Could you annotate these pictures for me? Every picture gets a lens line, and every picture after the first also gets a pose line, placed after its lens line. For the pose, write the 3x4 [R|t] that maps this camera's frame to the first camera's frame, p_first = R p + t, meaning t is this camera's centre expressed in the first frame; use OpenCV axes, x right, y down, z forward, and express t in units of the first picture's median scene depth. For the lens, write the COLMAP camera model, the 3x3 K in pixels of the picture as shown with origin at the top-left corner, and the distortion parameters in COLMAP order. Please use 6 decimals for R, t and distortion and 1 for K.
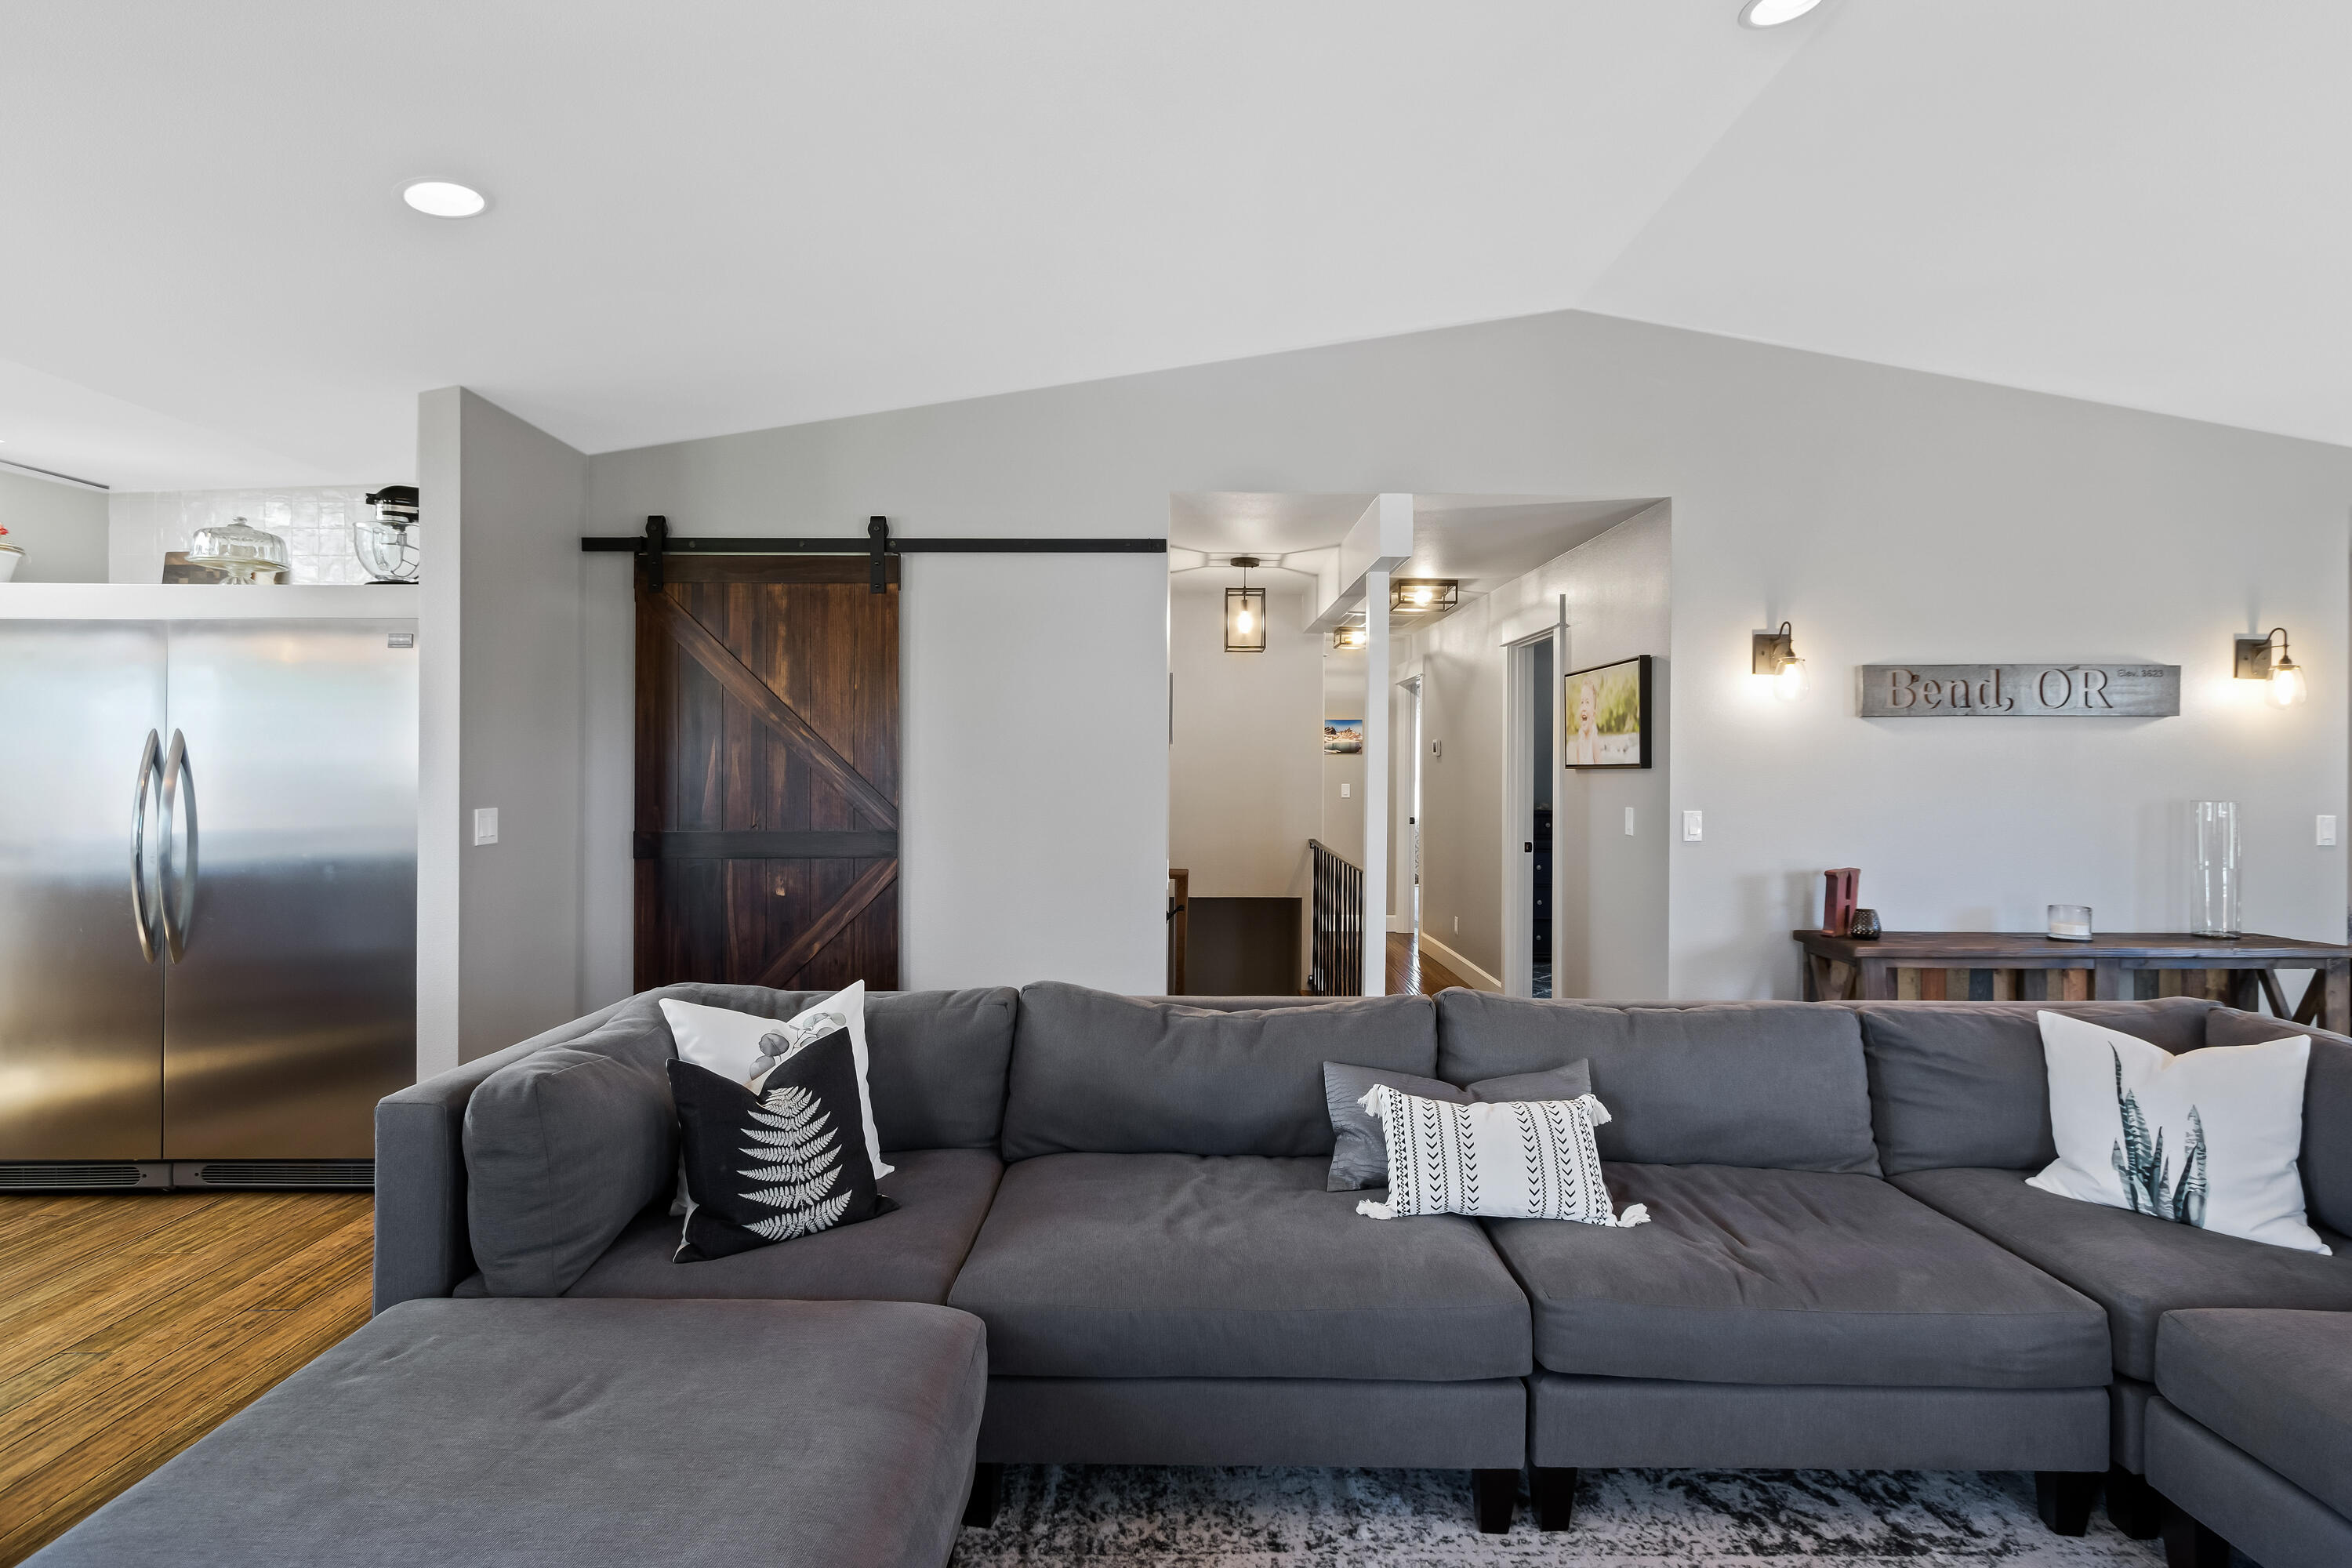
lens RADIAL K [[1184.0, 0, 1175.7], [0, 1184.0, 761.4], [0, 0, 1]] dist [-0.002953, -0.000202]
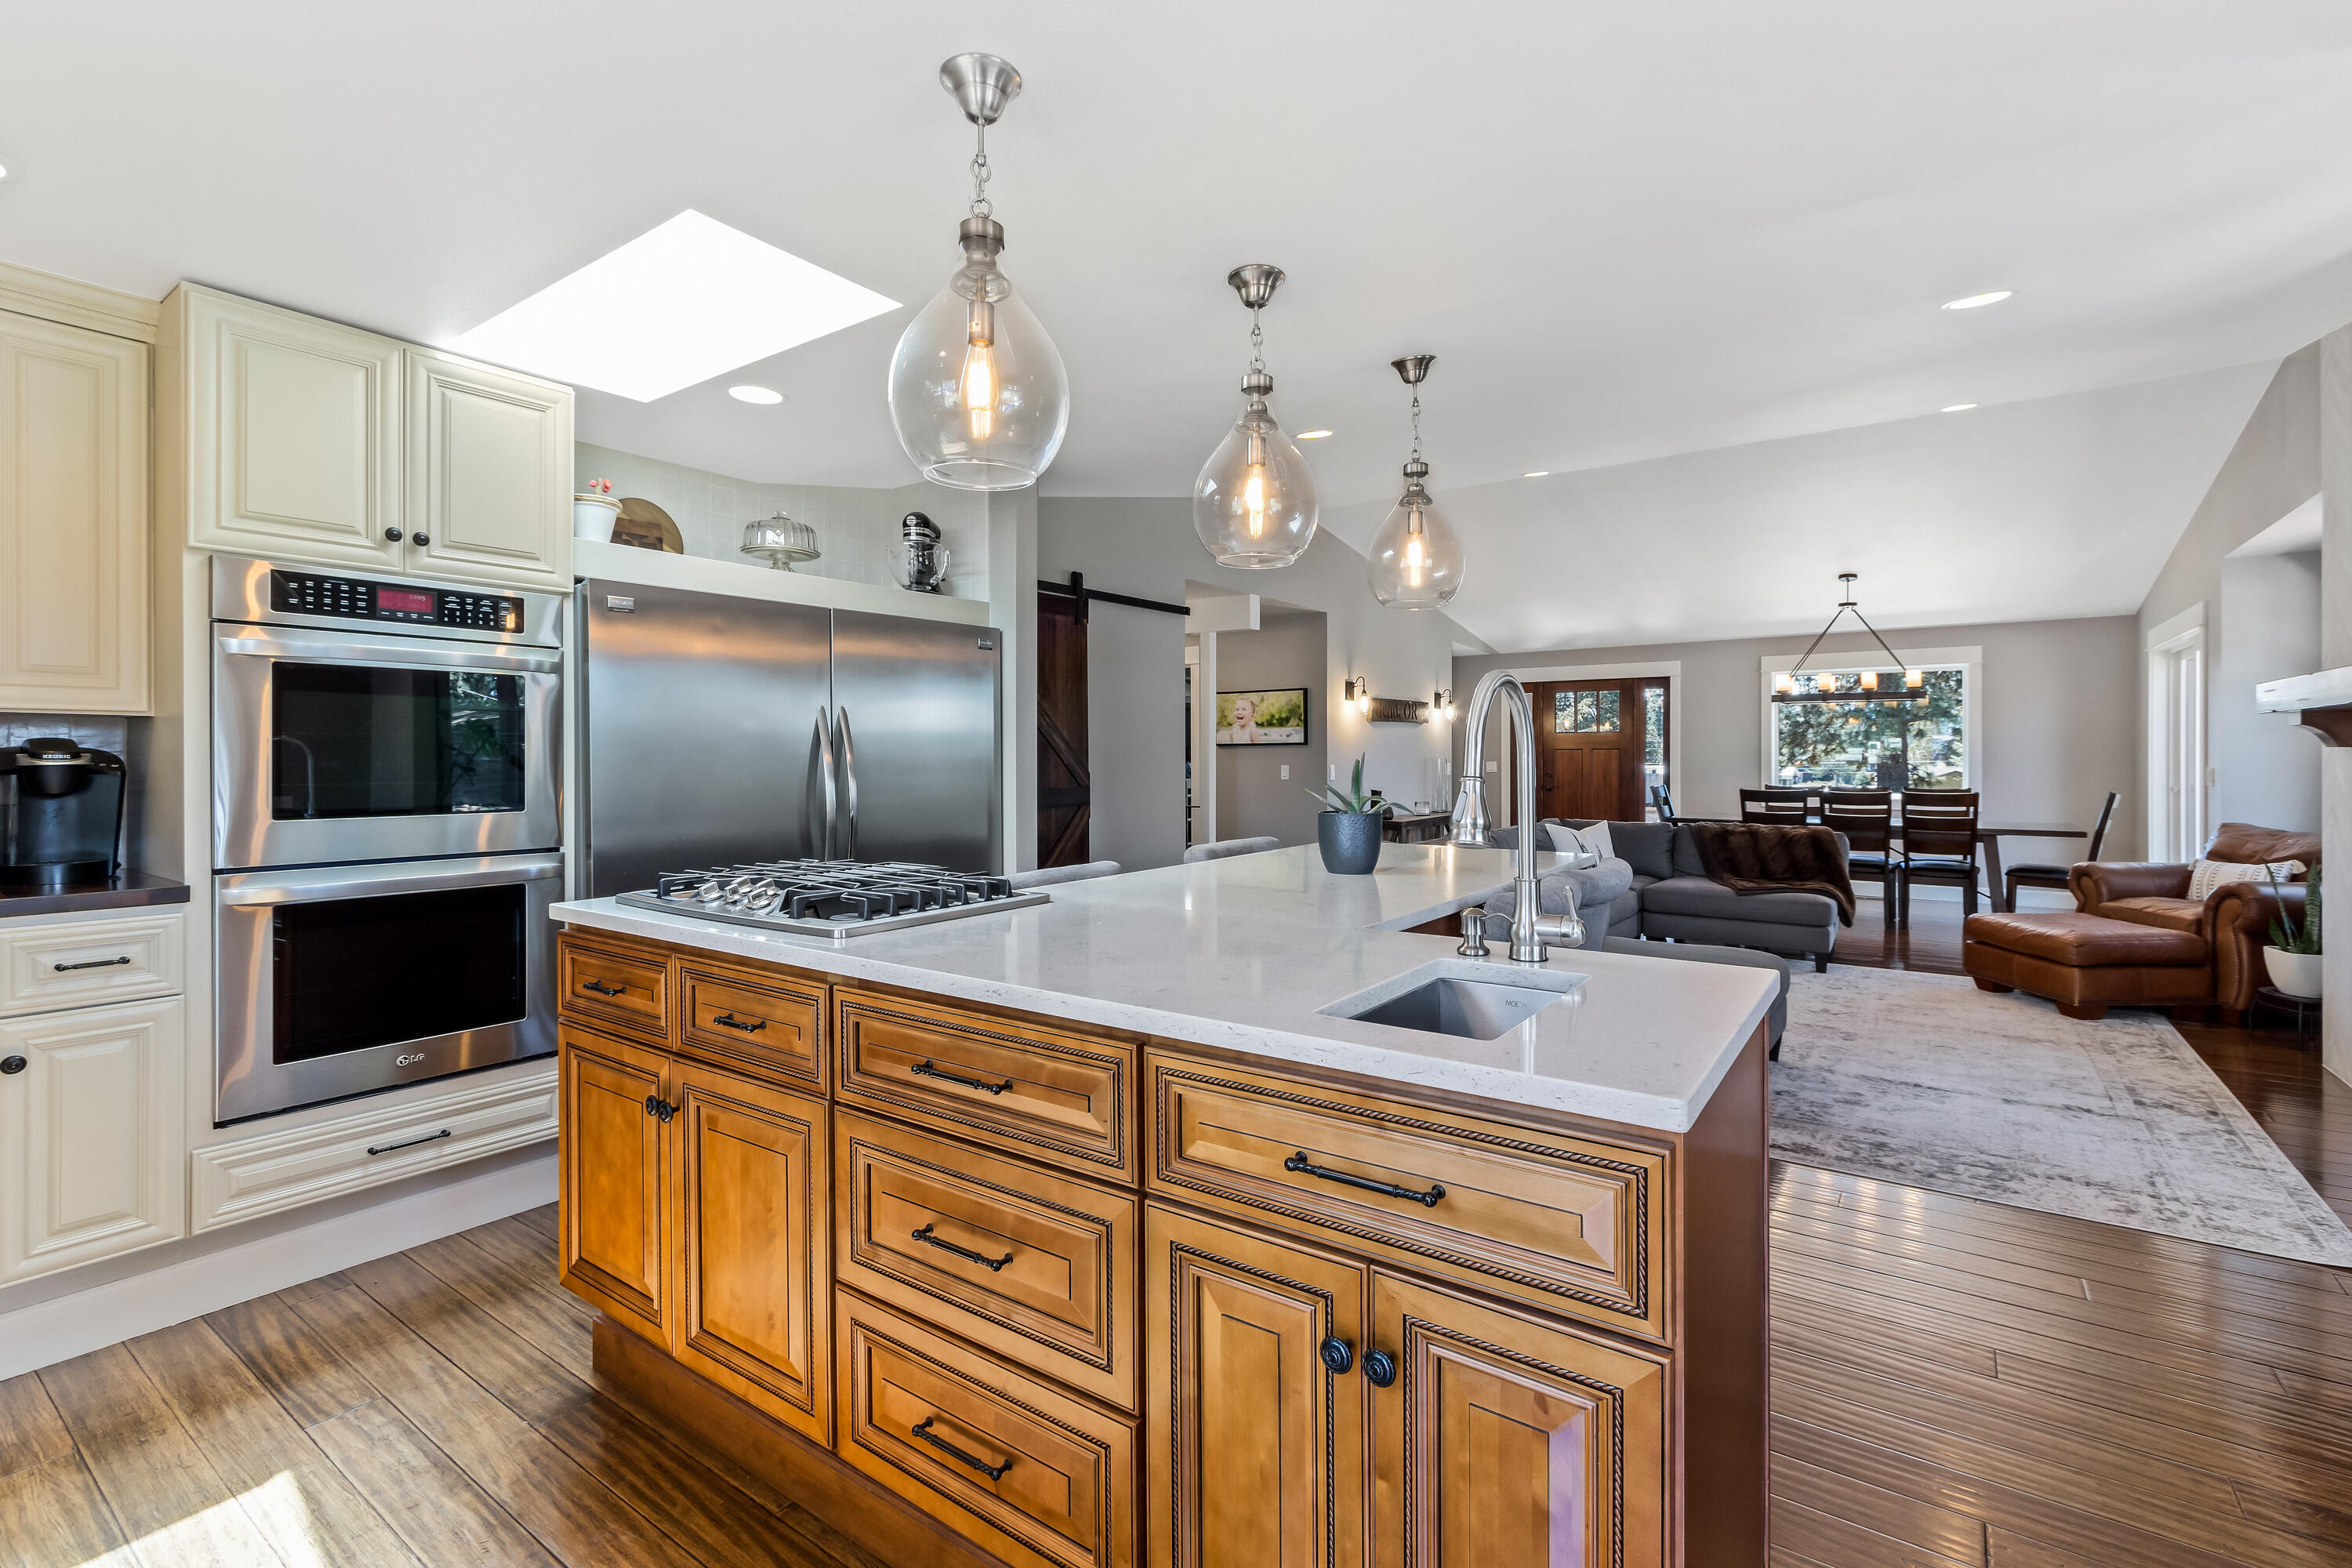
lens RADIAL K [[1063.1, 0, 1180.1], [0, 1063.1, 758.6], [0, 0, 1]] dist [-0.000970, -0.000142]
pose [[0.570446, -0.007414, 0.821302, -1.301898], [-0.004954, 0.999910, 0.012467, 0.009169], [-0.821320, -0.011181, 0.570358, 0.137060]]
